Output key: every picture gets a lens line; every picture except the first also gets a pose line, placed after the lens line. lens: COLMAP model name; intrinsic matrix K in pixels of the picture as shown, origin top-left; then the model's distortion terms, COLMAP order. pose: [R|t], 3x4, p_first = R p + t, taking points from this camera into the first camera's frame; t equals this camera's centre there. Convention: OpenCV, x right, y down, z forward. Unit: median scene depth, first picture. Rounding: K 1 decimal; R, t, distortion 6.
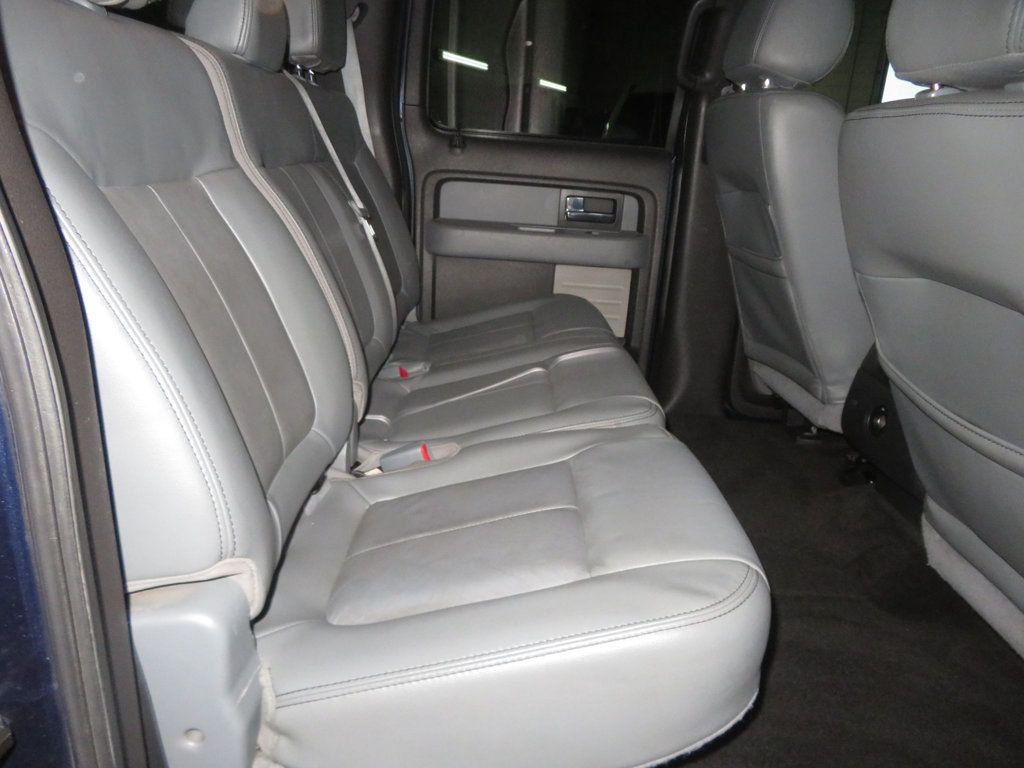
lens RADIAL K [[741.4, 0, 508.6], [0, 741.4, 382.2], [0, 0, 1]] dist [-0.000580, -0.000170]
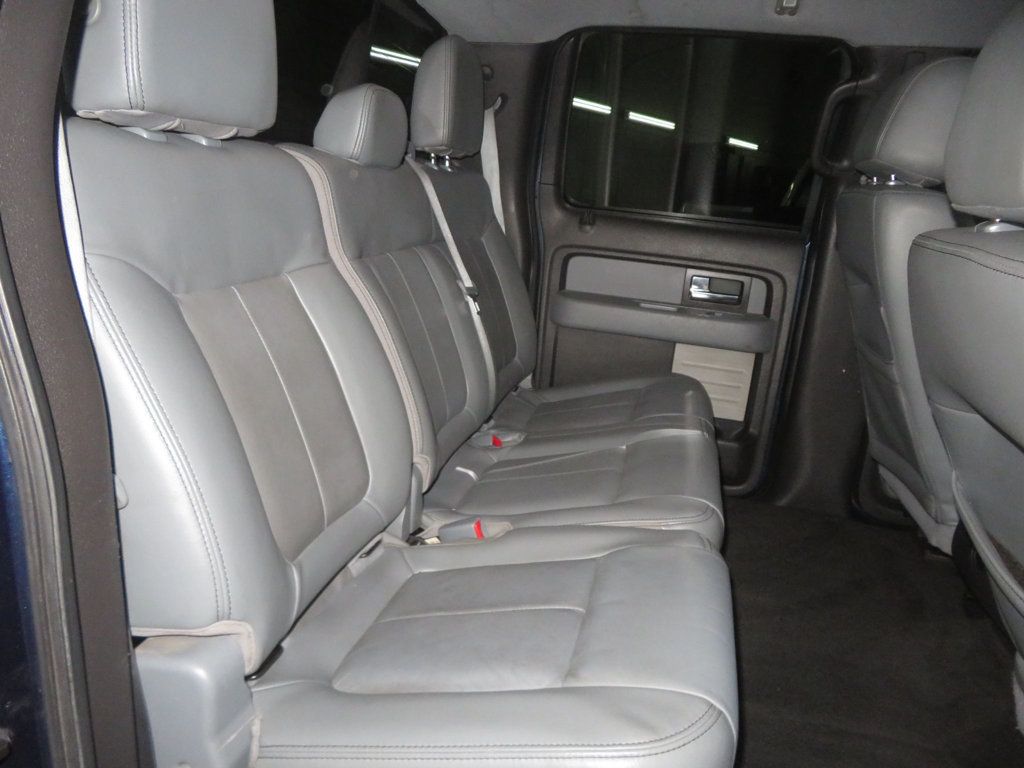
lens RADIAL K [[741.4, 0, 508.6], [0, 741.4, 382.2], [0, 0, 1]] dist [-0.000580, -0.000170]
pose [[0.969287, 0.085279, -0.230675, 0.107639], [-0.099401, 0.993776, -0.050286, -0.044423], [0.224951, 0.071671, 0.971731, -0.022297]]
